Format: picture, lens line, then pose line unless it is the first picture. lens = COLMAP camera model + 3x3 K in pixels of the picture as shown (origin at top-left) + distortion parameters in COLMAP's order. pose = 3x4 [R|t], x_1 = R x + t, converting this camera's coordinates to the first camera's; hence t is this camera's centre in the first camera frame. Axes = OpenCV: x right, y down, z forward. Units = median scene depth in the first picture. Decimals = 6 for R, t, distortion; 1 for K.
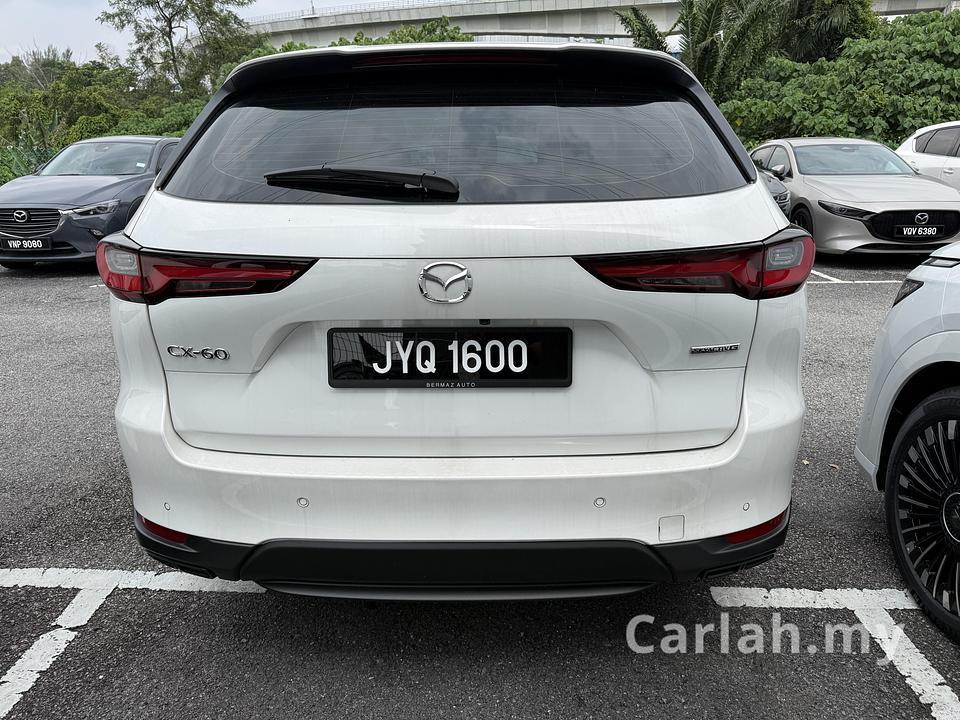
lens RADIAL K [[691.9, 0, 486.8], [0, 691.9, 332.2], [0, 0, 1]] dist [0.034073, -0.032289]
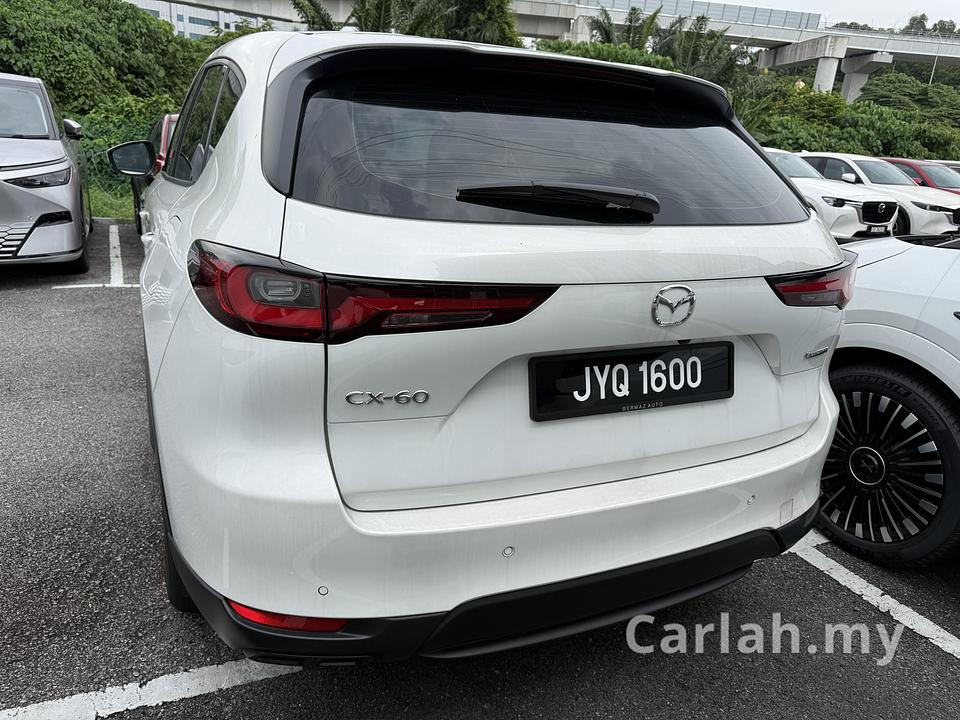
lens RADIAL K [[691.9, 0, 486.8], [0, 691.9, 332.2], [0, 0, 1]] dist [0.034073, -0.032289]
pose [[0.891882, -0.055144, 0.448894, -0.692029], [0.048630, 0.998477, 0.026036, -0.066869], [-0.449646, -0.001392, 0.893206, 0.210325]]
